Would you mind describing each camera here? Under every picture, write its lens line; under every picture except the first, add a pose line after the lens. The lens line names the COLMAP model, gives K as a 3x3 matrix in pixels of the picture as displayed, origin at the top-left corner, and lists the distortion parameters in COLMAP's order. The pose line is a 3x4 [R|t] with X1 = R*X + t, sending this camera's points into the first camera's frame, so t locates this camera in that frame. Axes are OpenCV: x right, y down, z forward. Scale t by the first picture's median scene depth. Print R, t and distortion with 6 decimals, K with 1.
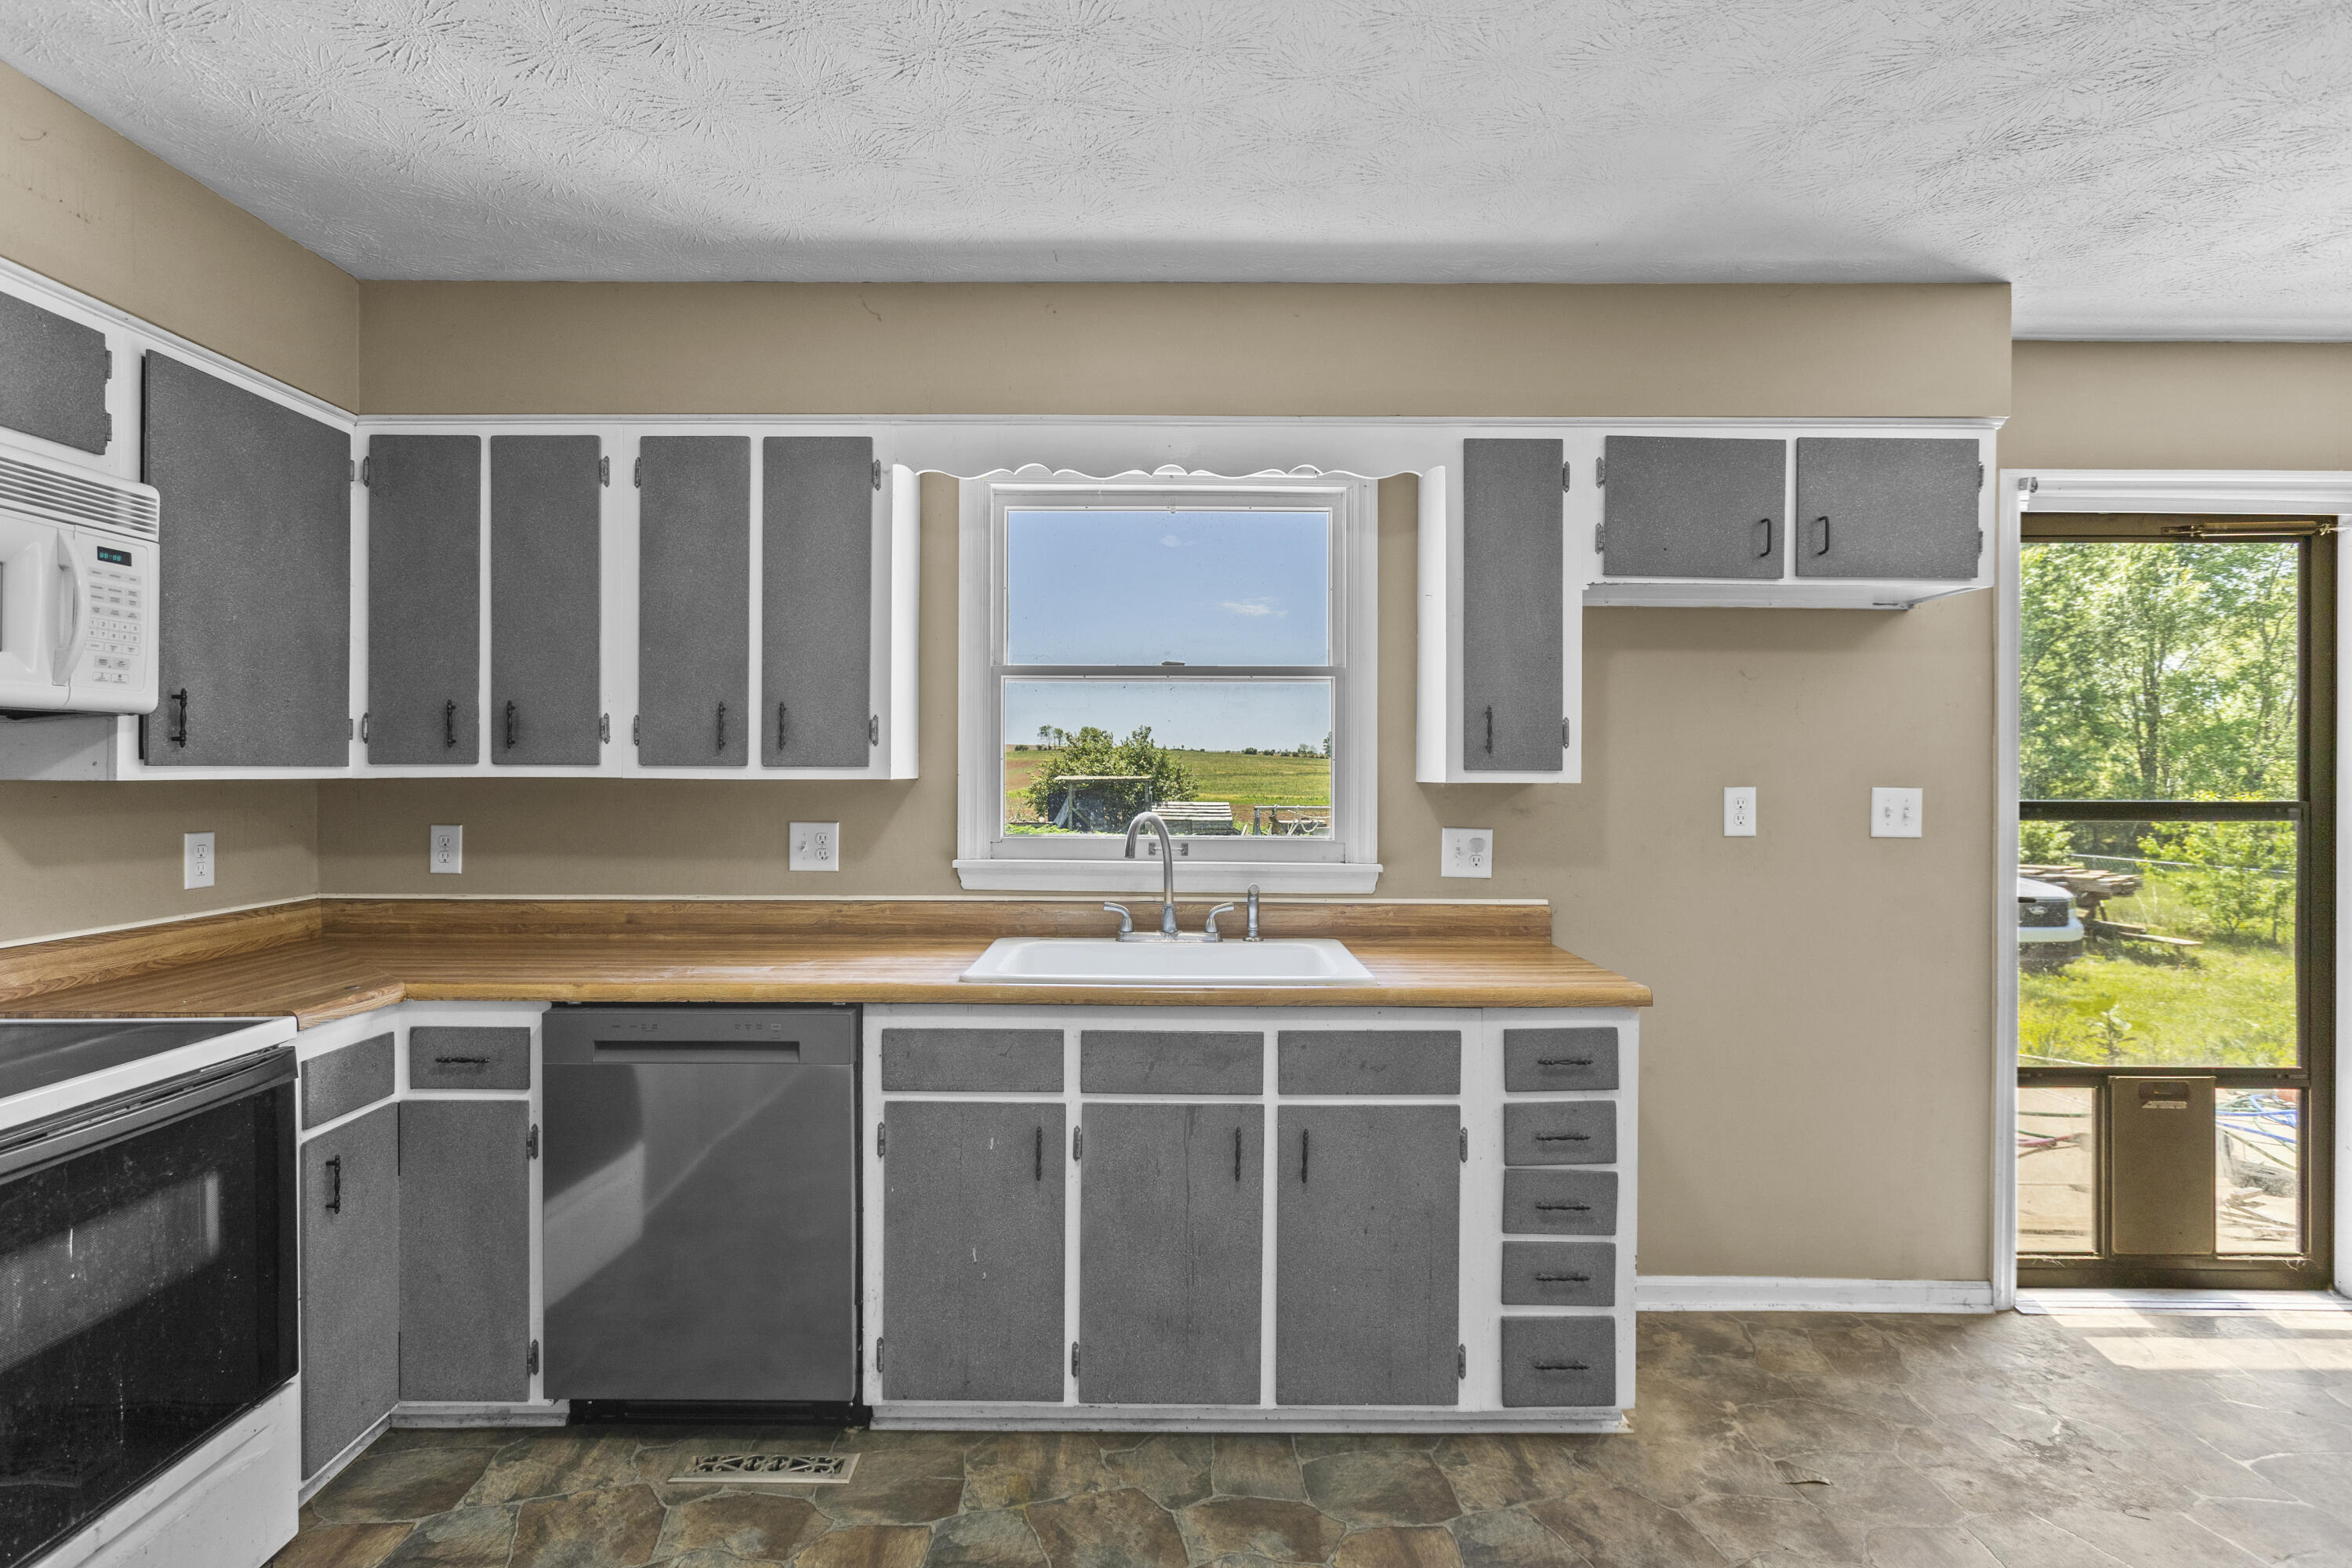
lens RADIAL K [[1179.2, 0, 1169.2], [0, 1179.2, 768.3], [0, 0, 1]] dist [-0.021160, 0.017057]
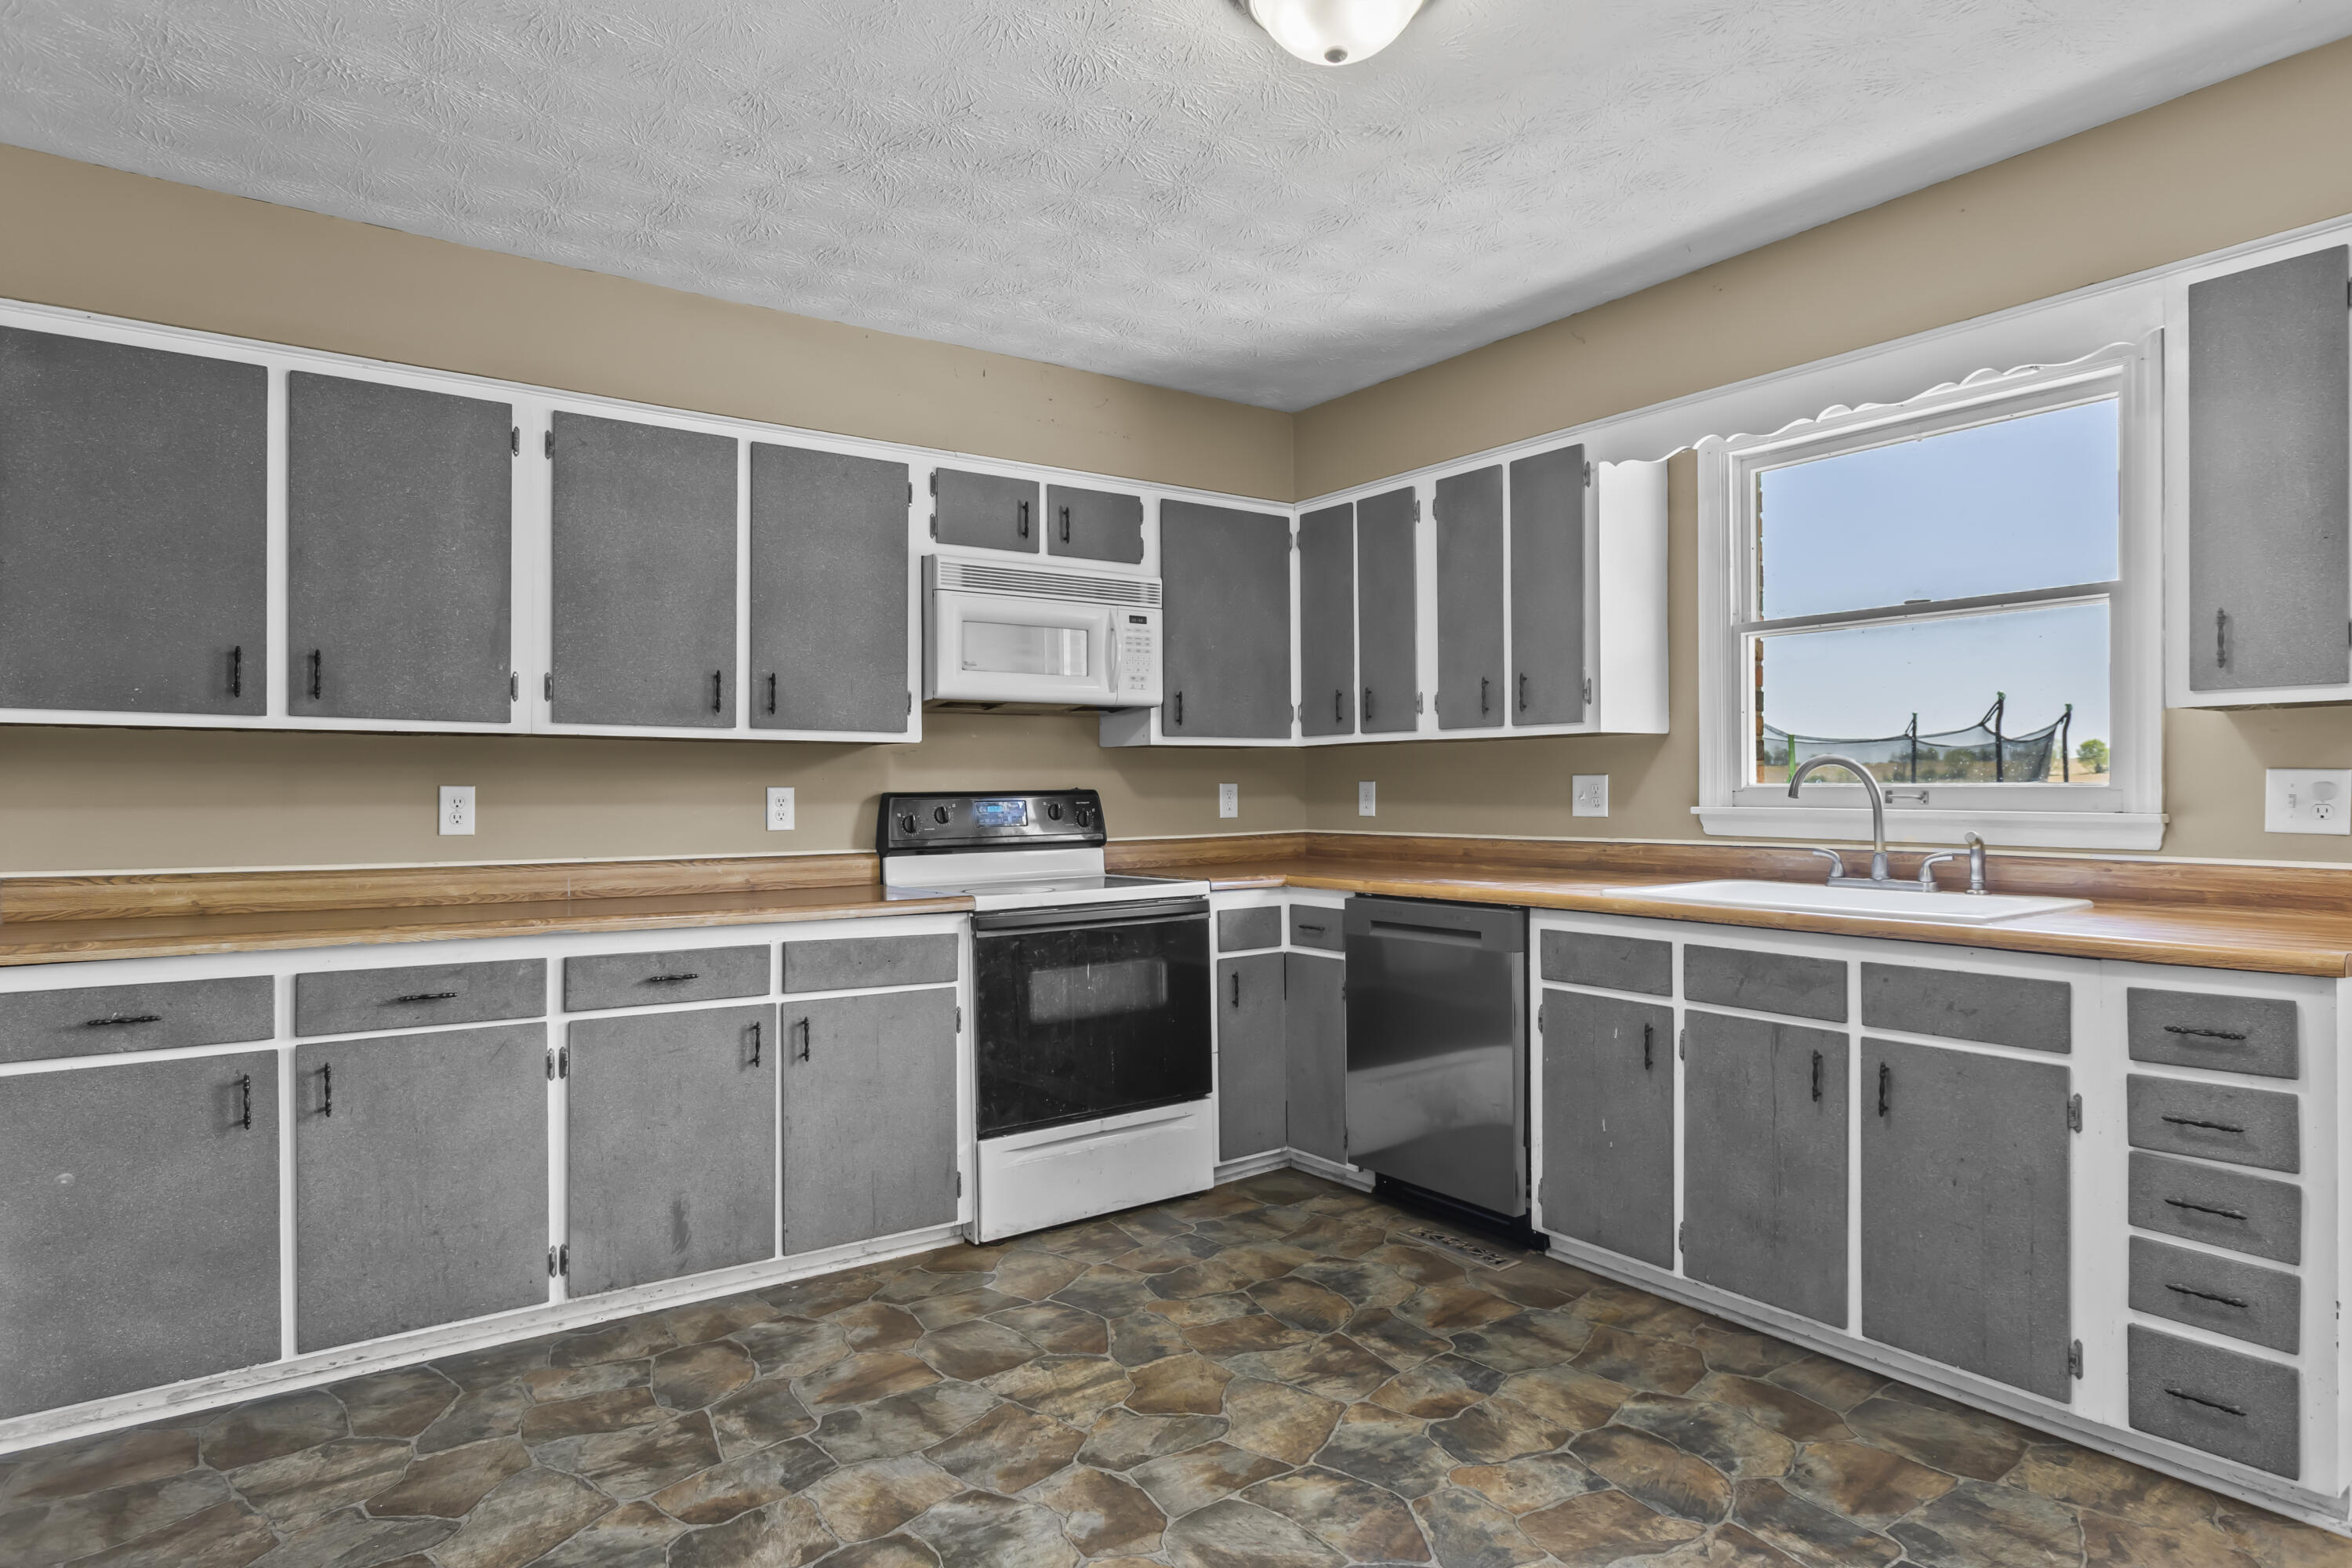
lens RADIAL K [[1354.4, 0, 1176.0], [0, 1354.4, 784.0], [0, 0, 1]] dist [-0.002995, 0.013471]
pose [[0.579576, -0.011189, -0.814841, 0.694557], [0.014026, 0.999895, -0.003754, 0.067910], [0.814797, -0.009253, 0.579672, -0.140824]]
